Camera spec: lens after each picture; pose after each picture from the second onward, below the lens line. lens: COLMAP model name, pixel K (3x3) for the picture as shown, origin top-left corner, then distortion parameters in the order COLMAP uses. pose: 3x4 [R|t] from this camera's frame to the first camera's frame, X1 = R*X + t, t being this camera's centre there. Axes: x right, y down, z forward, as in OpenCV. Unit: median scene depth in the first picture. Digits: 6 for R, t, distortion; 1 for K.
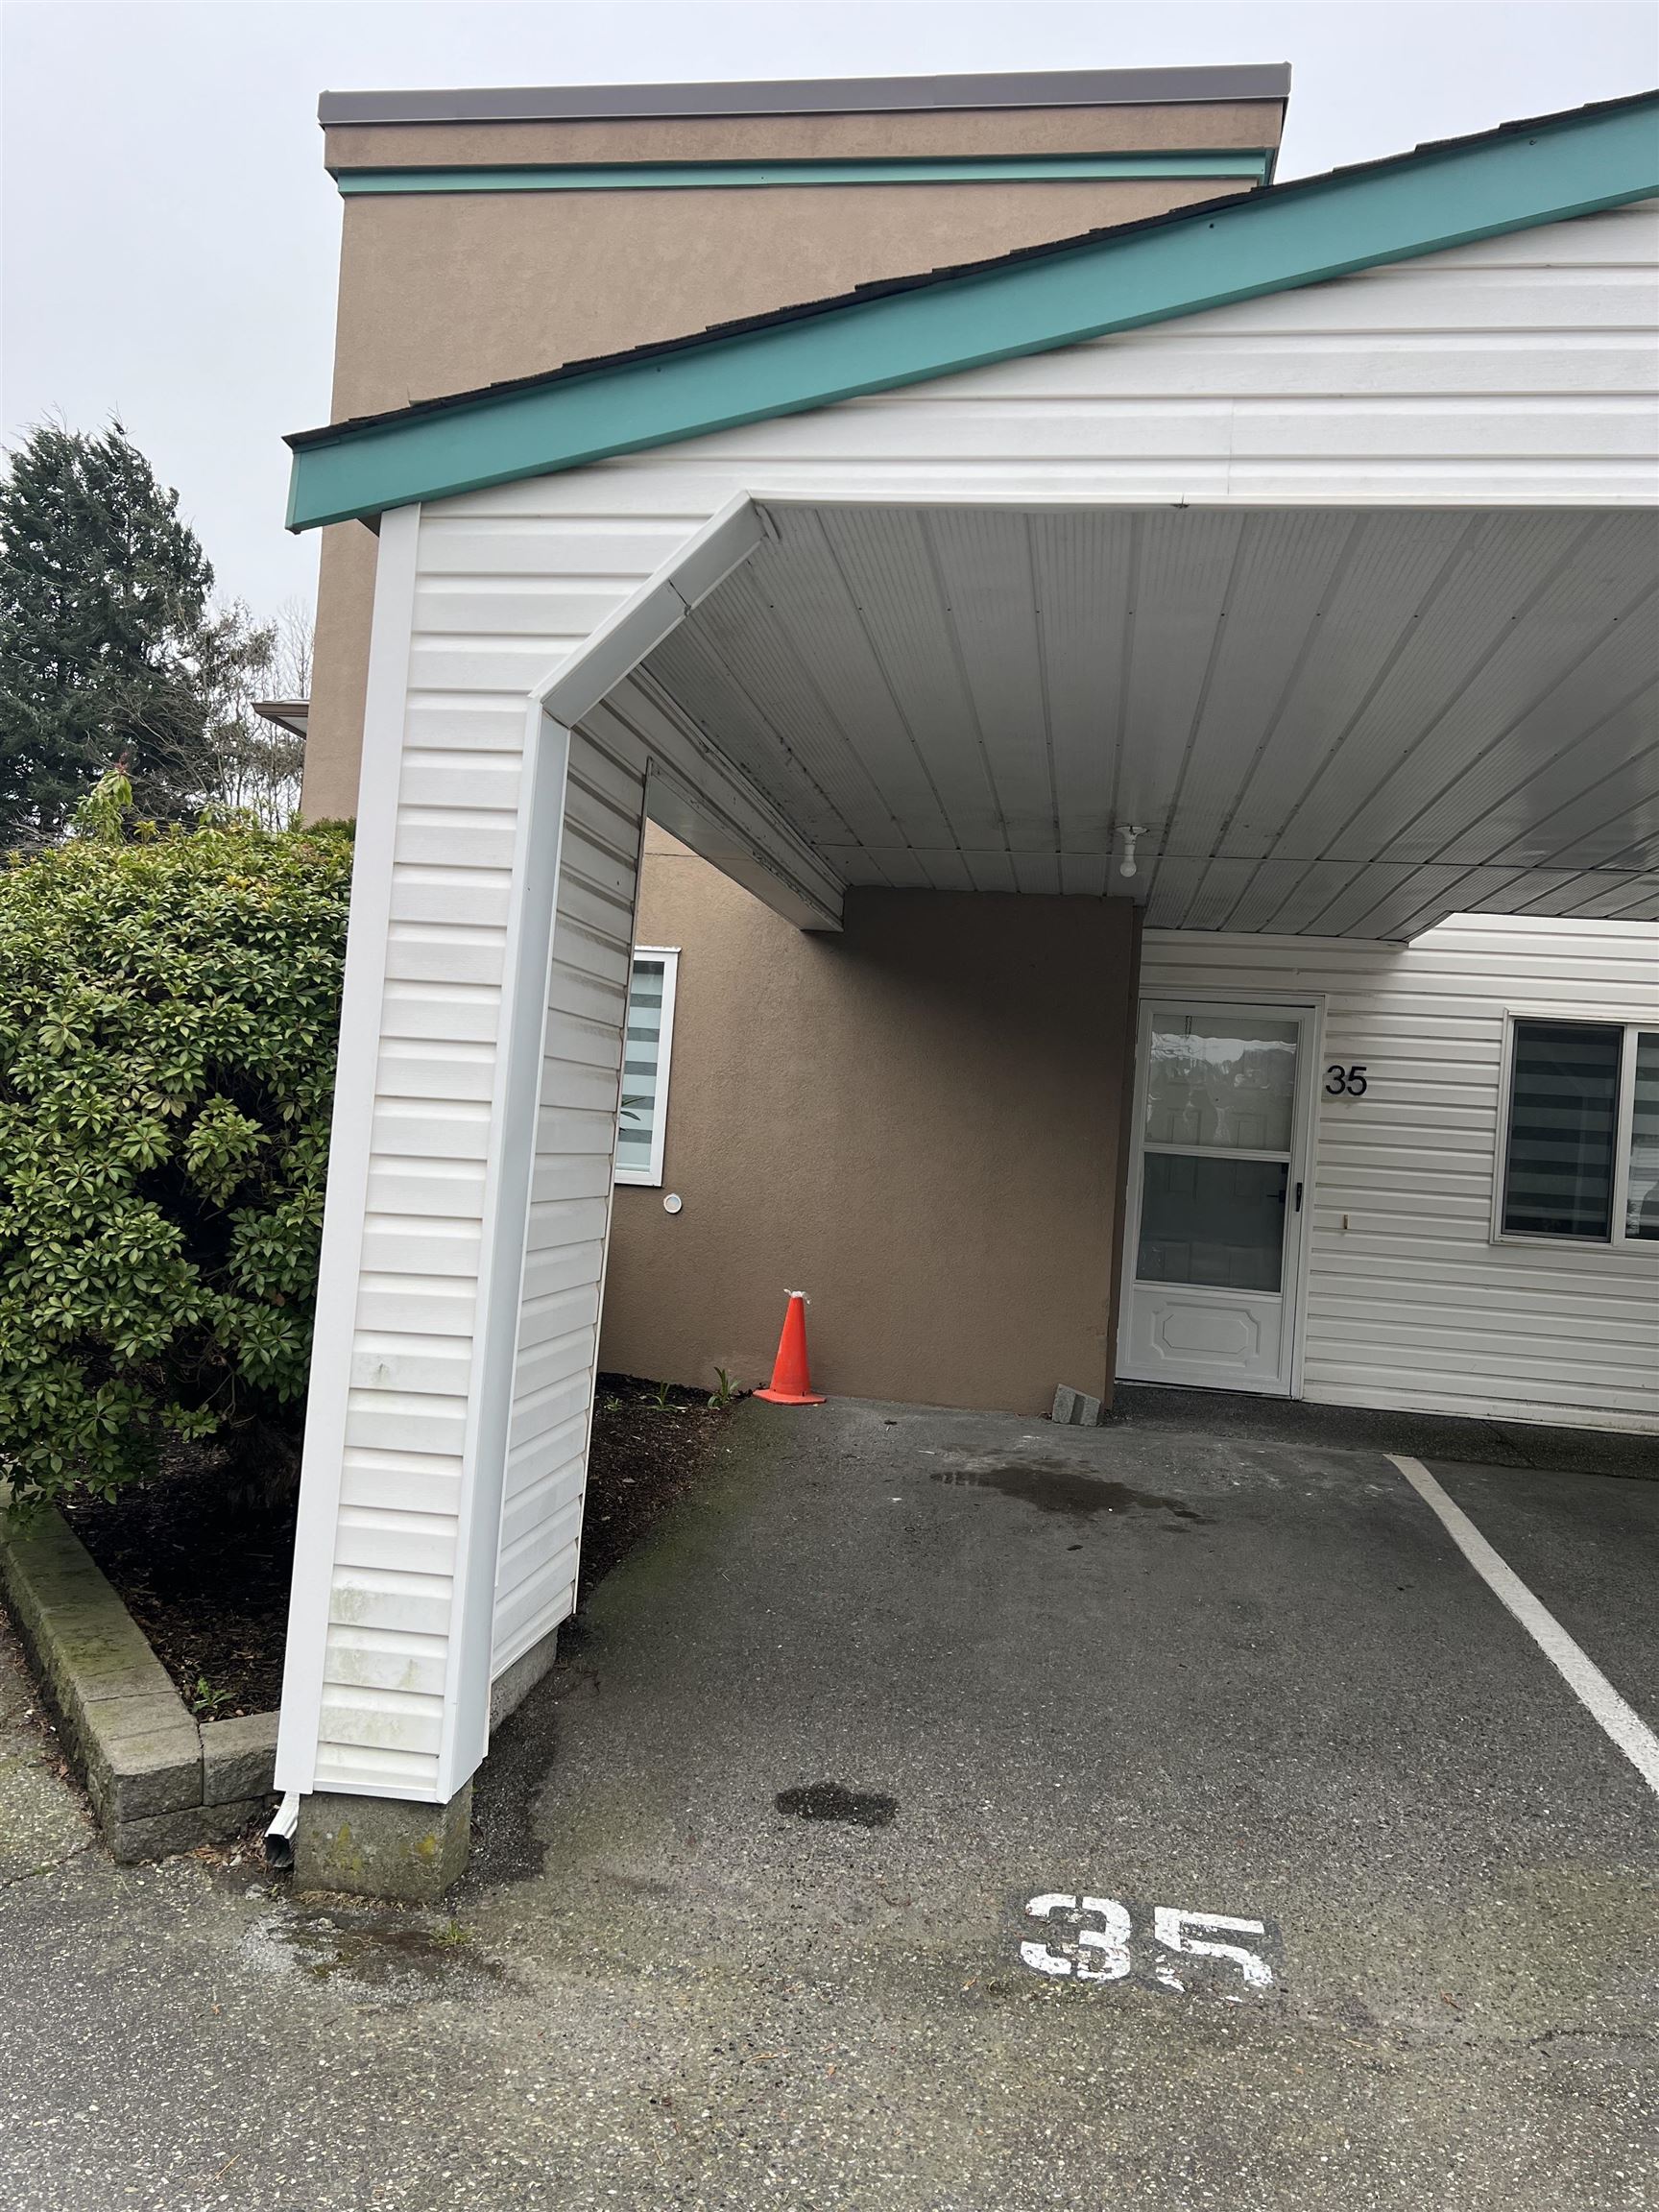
lens RADIAL K [[1636.7, 0, 843.5], [0, 1636.7, 1102.7], [0, 0, 1]] dist [0.040164, -0.034524]
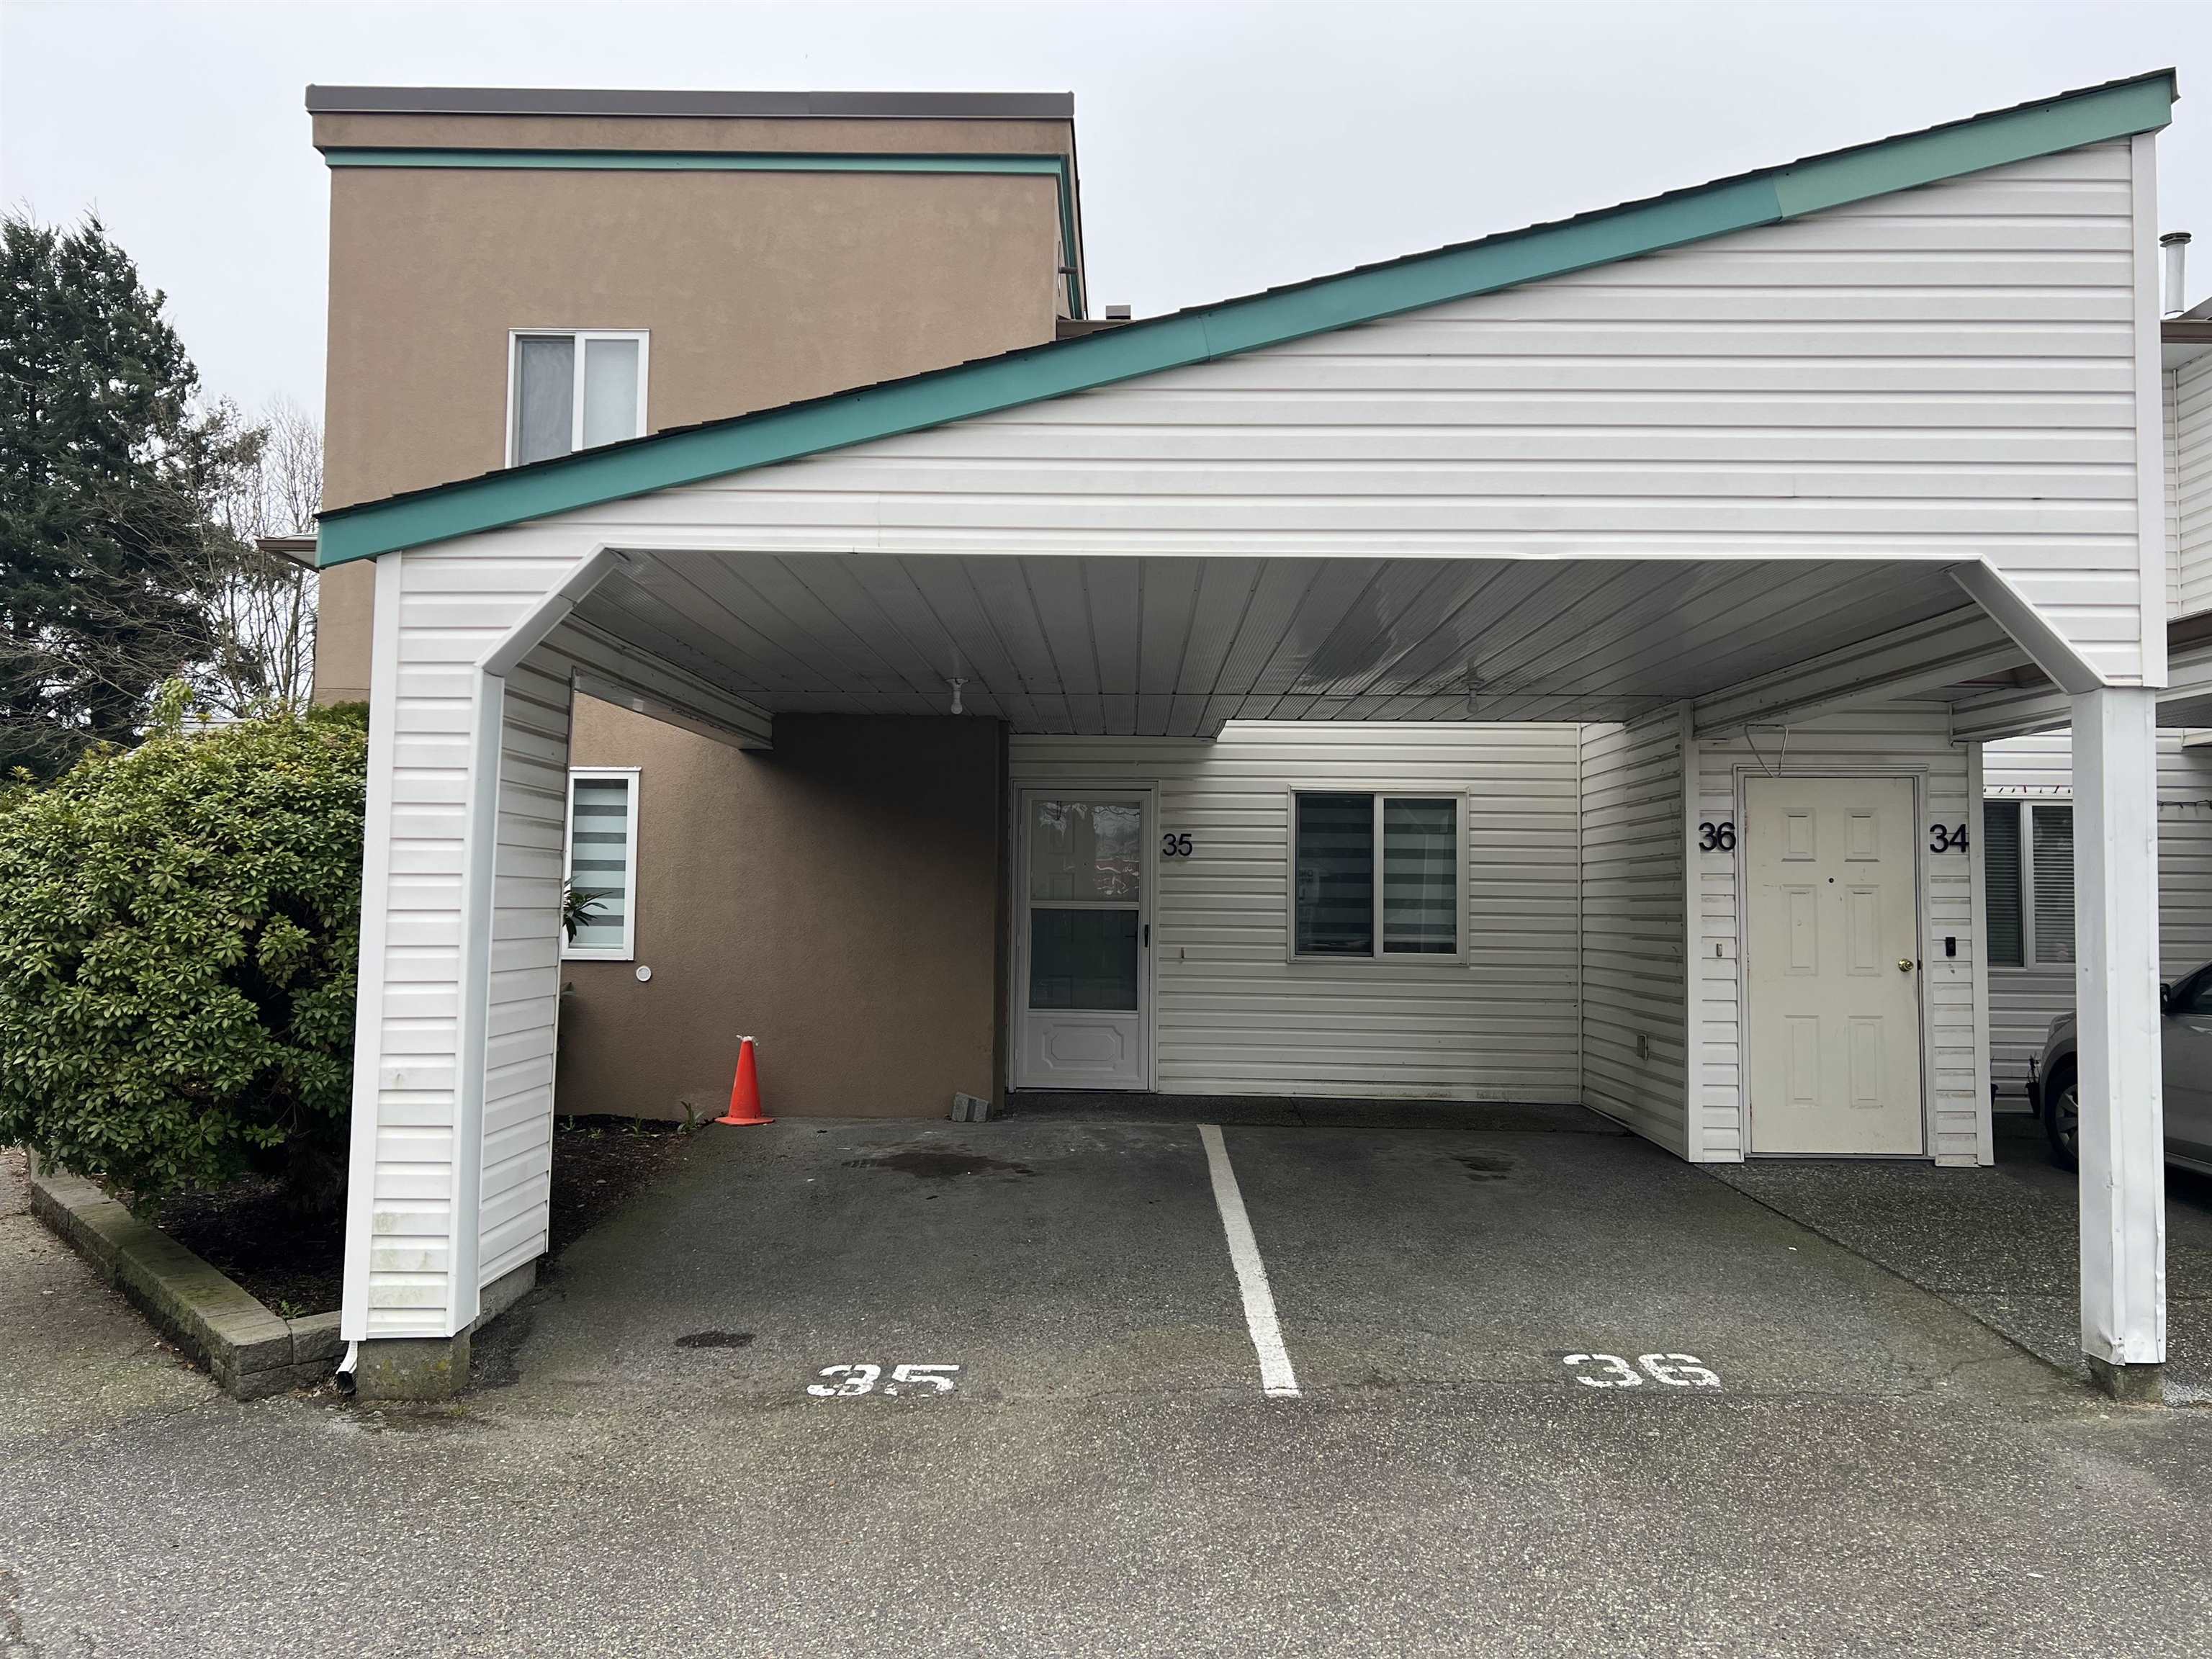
lens RADIAL K [[1636.7, 0, 1111.3], [0, 1636.7, 820.8], [0, 0, 1]] dist [0.040164, -0.034524]
pose [[0.989665, -0.050459, 0.134228, 0.154820], [0.053813, 0.998320, -0.021475, -0.014090], [-0.132919, 0.028477, 0.990718, -0.527486]]
